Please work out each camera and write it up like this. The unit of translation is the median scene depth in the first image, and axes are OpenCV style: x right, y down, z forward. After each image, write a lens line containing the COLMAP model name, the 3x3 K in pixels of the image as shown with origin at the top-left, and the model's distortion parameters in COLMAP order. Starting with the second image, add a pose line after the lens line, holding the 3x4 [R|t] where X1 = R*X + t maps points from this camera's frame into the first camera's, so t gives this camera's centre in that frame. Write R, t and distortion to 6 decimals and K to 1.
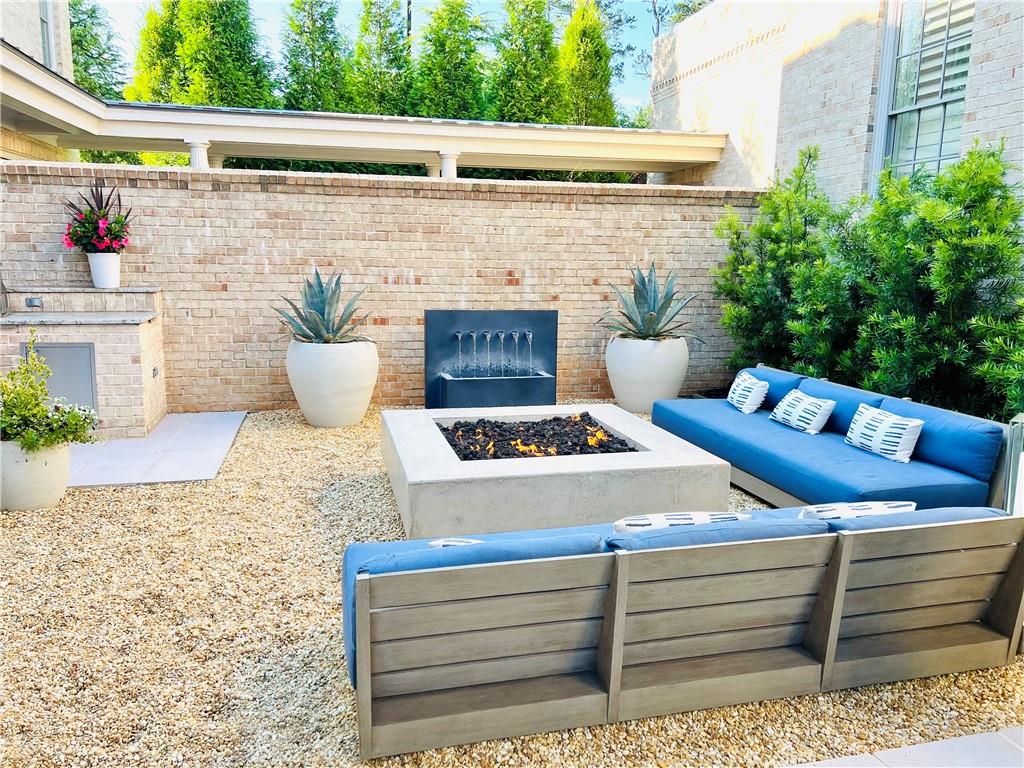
lens RADIAL K [[783.3, 0, 512.0], [0, 783.3, 384.0], [0, 0, 1]] dist [0.100782, -0.106049]
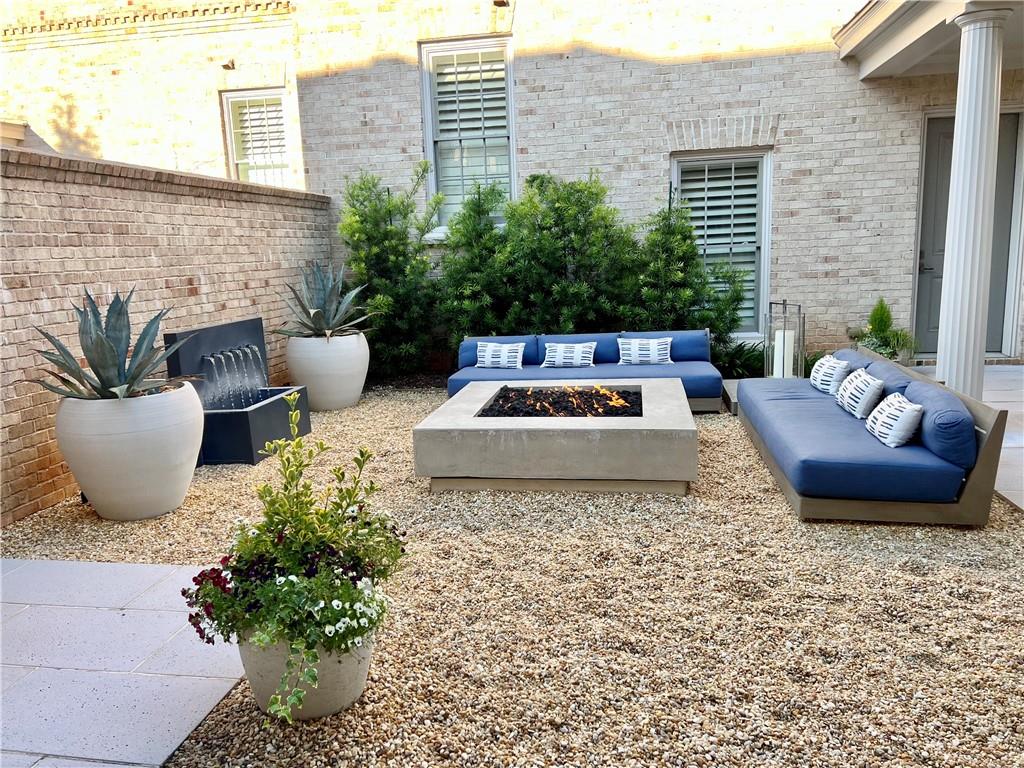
lens RADIAL K [[783.3, 0, 512.0], [0, 783.3, 384.0], [0, 0, 1]] dist [0.100782, -0.106049]
pose [[0.397553, -0.186192, 0.898490, -0.764437], [0.195155, 0.973950, 0.115480, -0.078536], [-0.896586, 0.129436, 0.423534, 0.418354]]
